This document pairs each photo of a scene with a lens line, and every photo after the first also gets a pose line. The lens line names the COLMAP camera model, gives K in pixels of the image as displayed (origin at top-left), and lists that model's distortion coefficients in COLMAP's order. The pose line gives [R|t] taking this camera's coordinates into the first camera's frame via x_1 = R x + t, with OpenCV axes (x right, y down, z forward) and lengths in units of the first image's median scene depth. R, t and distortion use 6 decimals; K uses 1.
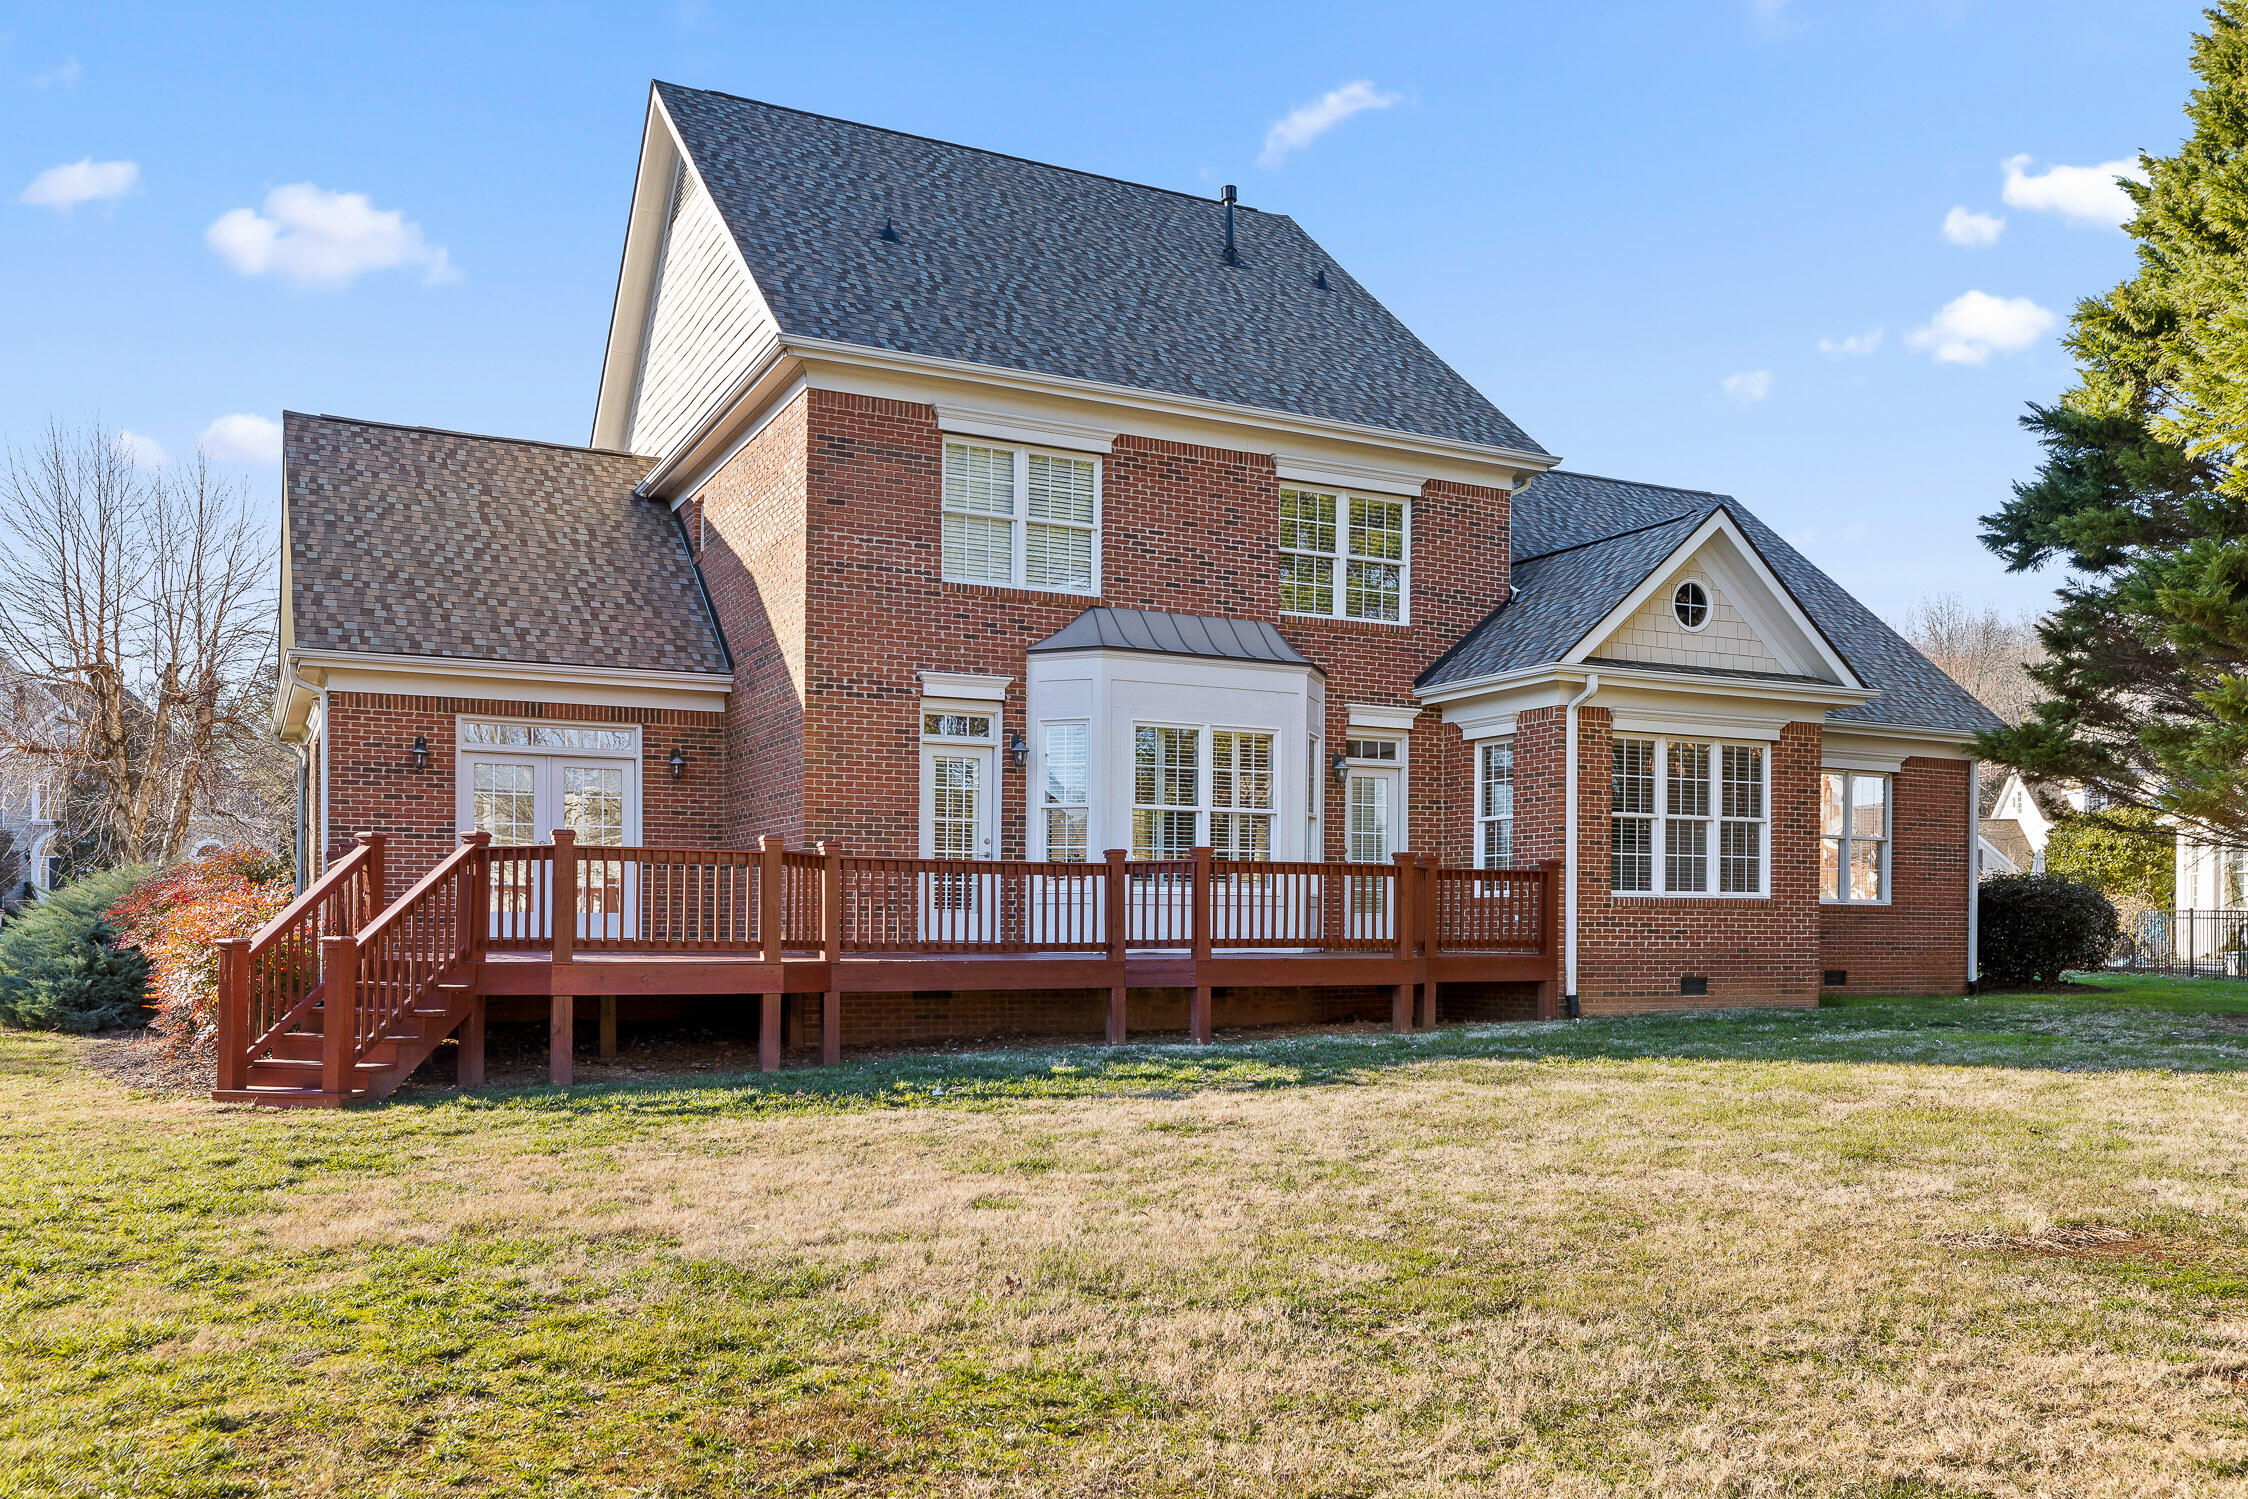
lens RADIAL K [[1775.4, 0, 1093.1], [0, 1775.4, 928.3], [0, 0, 1]] dist [-0.001831, -0.008306]
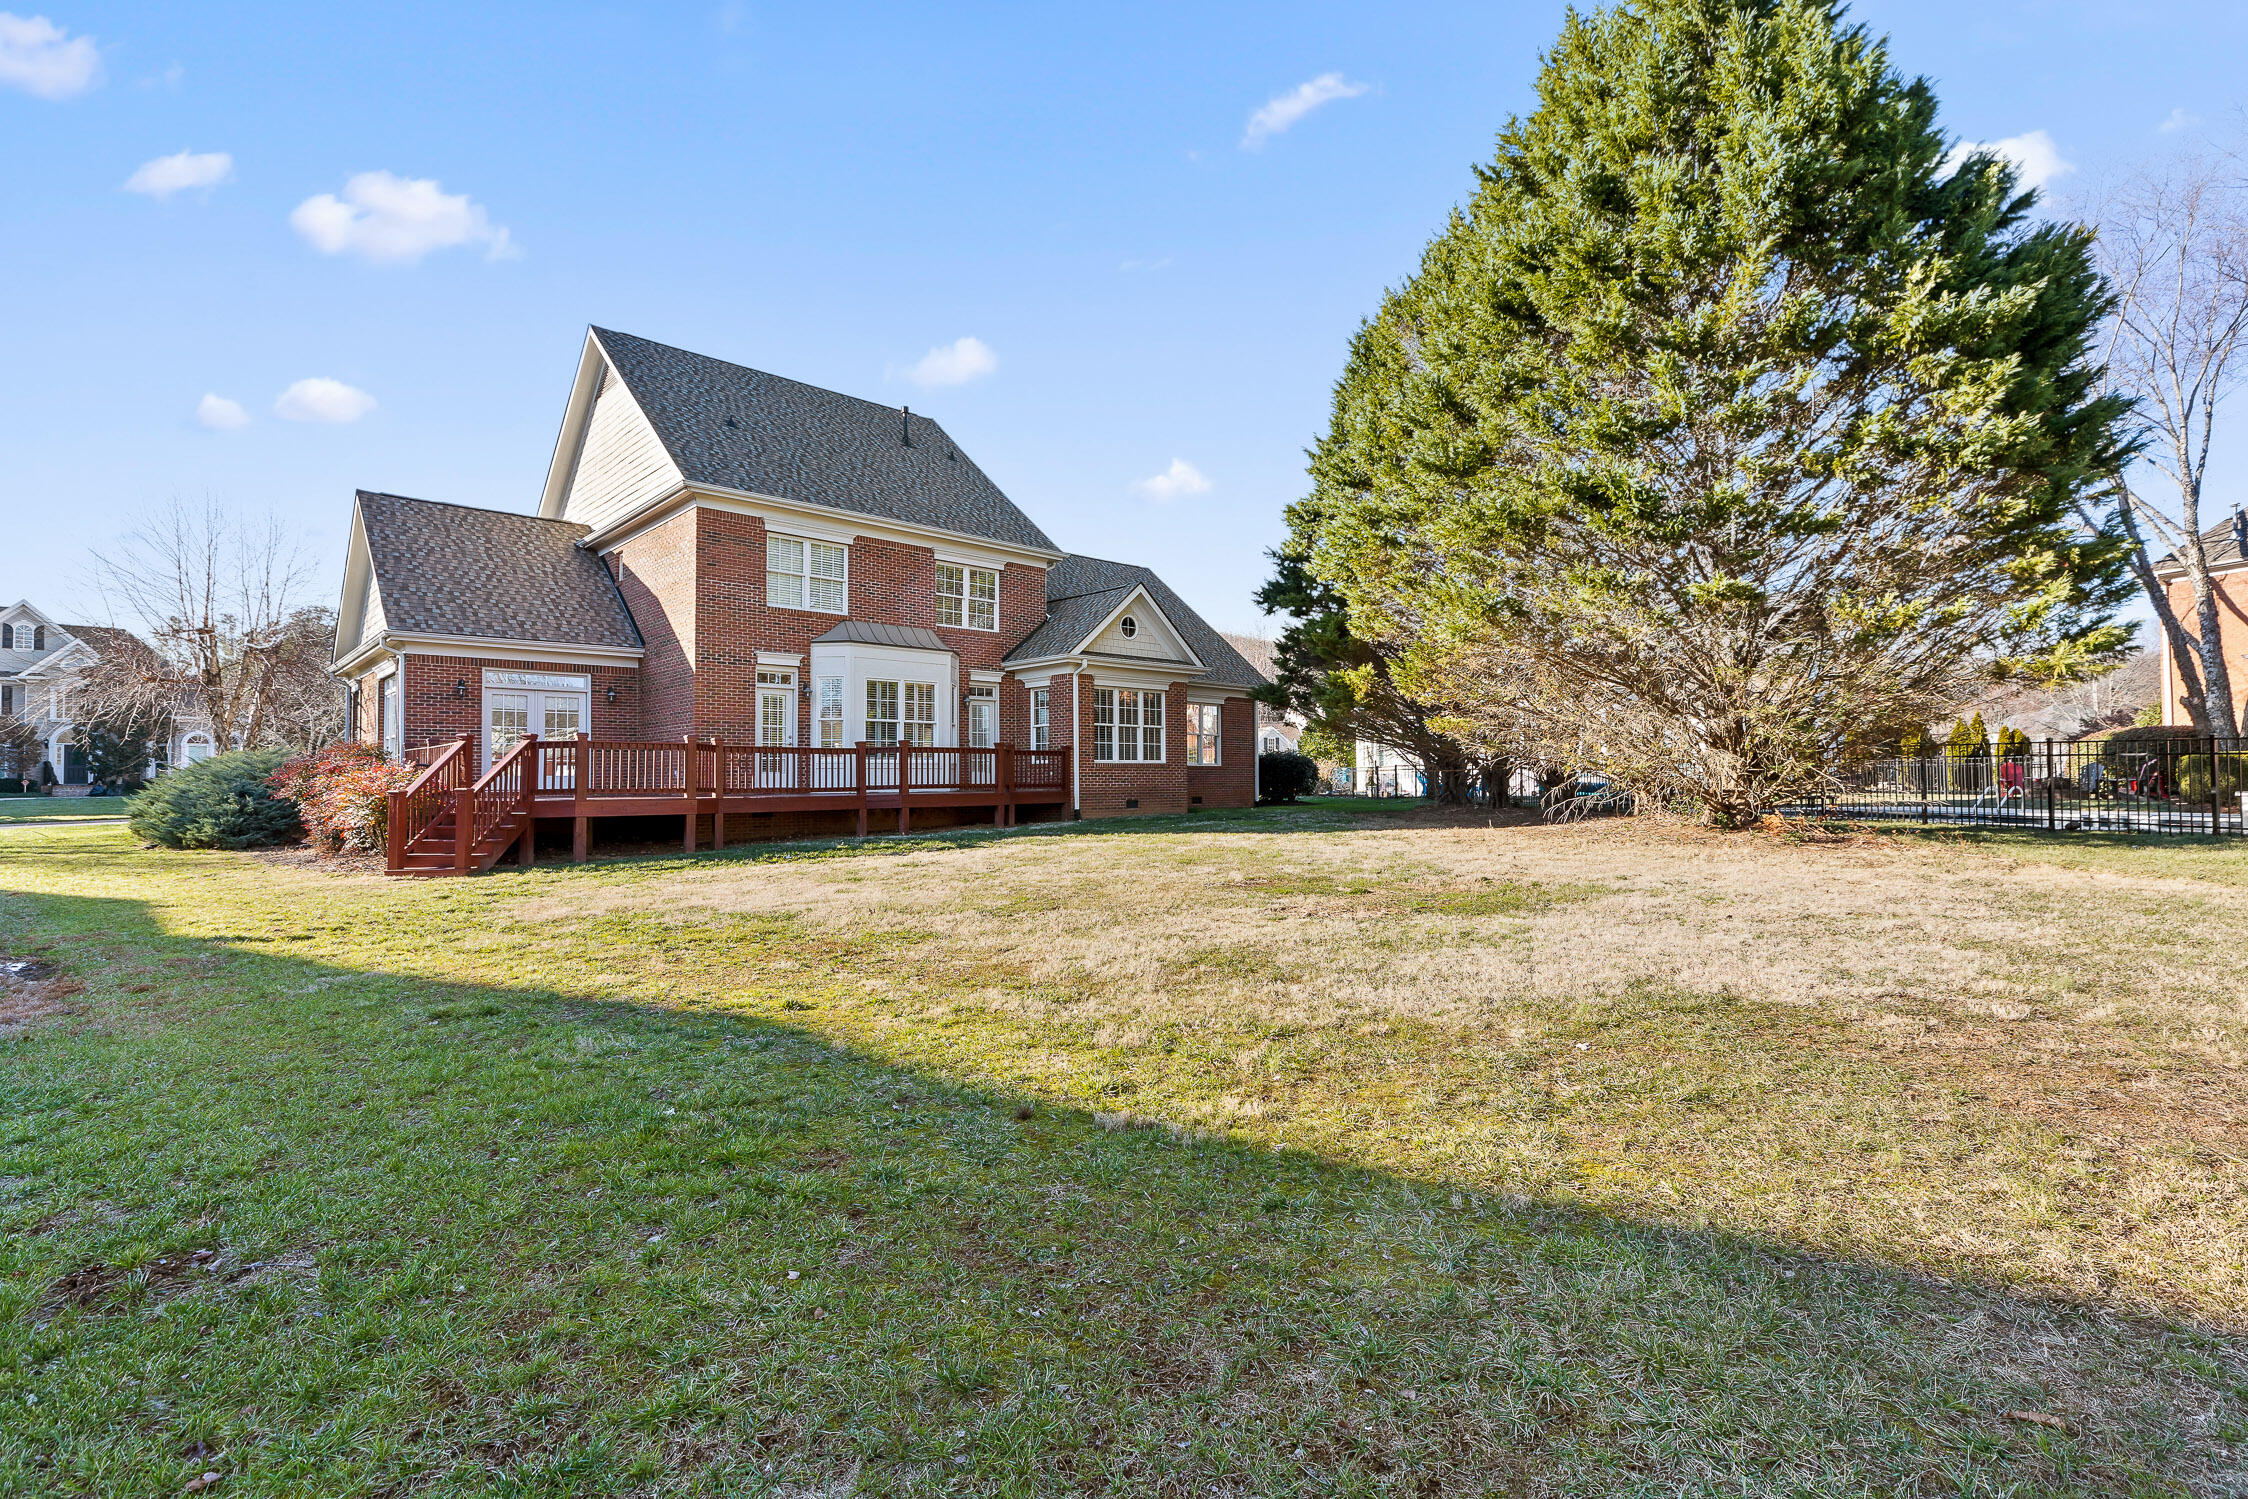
lens RADIAL K [[1025.7, 0, 1117.8], [0, 1025.7, 757.8], [0, 0, 1]] dist [0.000863, 0.001436]
pose [[0.954549, -0.006002, 0.297992, -0.049339], [0.013233, 0.999665, -0.022254, 0.003914], [-0.297759, 0.025186, 0.954309, -0.187736]]
